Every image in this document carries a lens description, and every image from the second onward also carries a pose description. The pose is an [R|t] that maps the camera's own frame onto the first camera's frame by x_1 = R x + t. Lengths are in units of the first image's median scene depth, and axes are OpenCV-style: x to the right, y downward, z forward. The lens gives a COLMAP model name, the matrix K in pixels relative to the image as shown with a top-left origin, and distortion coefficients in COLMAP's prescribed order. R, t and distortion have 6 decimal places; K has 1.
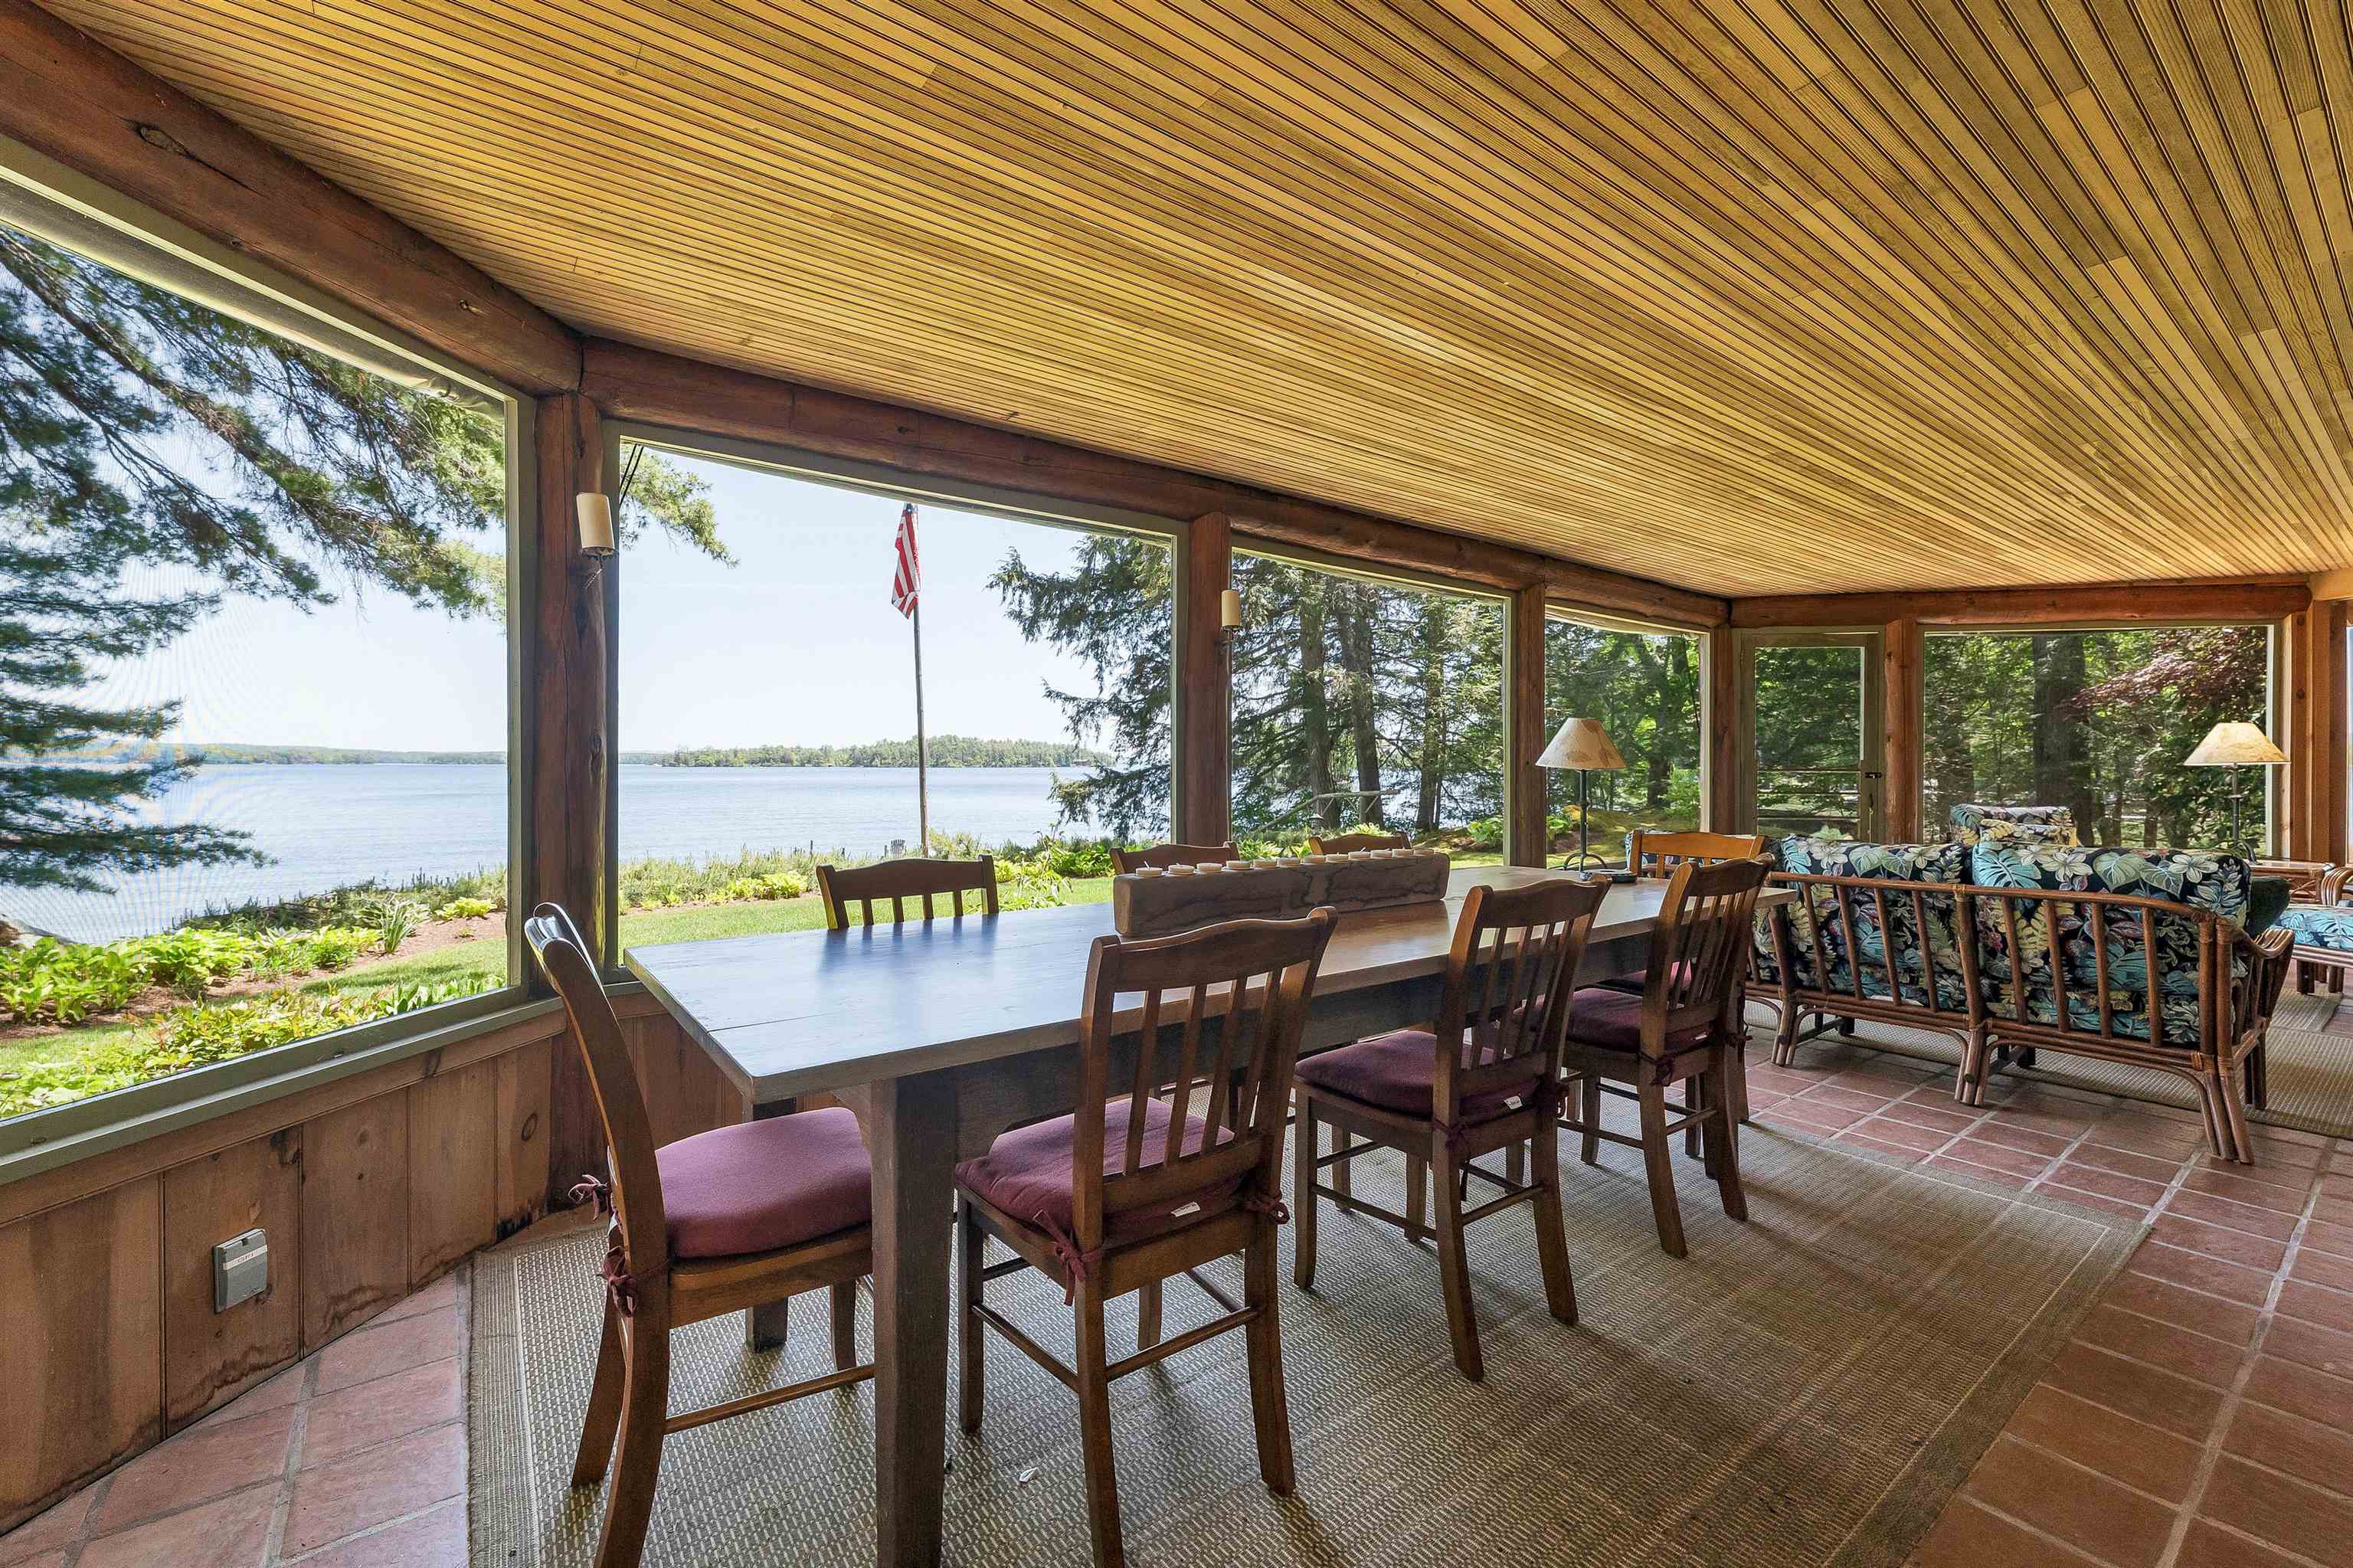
lens RADIAL K [[979.6, 0, 1173.8], [0, 979.6, 781.3], [0, 0, 1]] dist [0.000749, 0.000291]
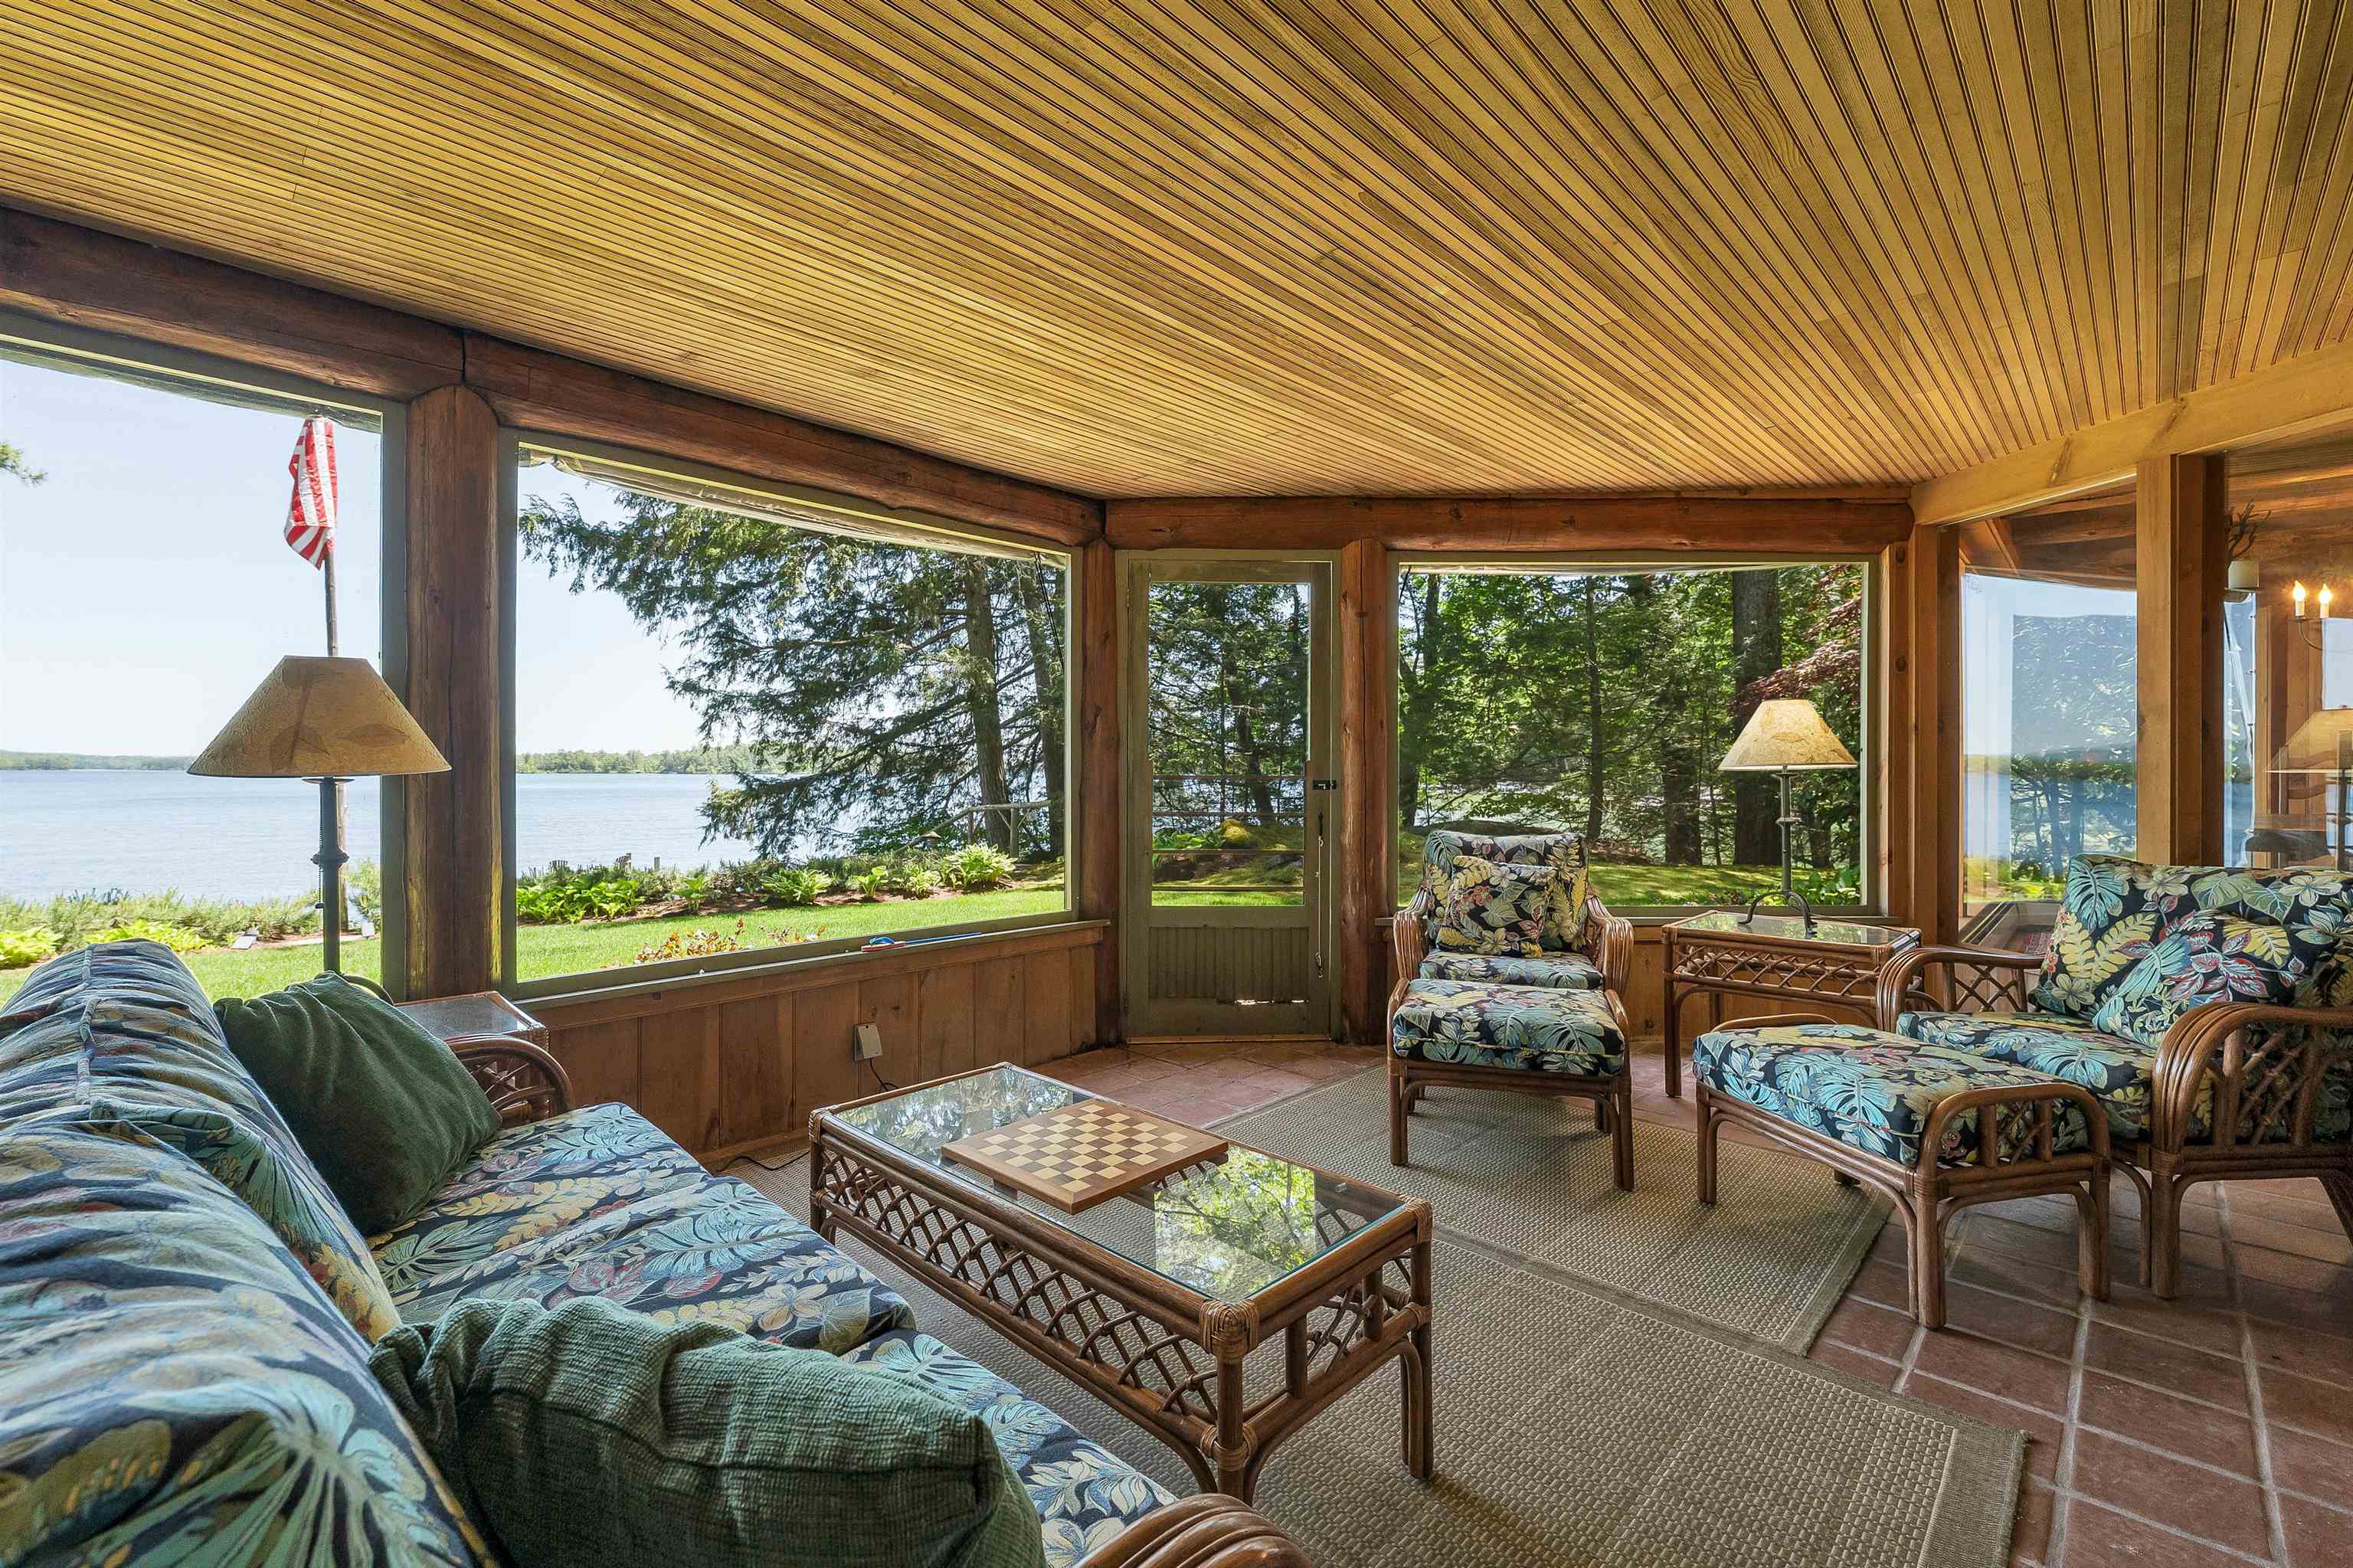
lens RADIAL K [[979.6, 0, 1179.4], [0, 979.6, 784.0], [0, 0, 1]] dist [0.000749, 0.000291]
pose [[0.989497, -0.000382, 0.144556, 0.496752], [0.001089, 0.999988, -0.004813, -0.003629], [-0.144552, 0.004920, 0.989485, 0.360227]]
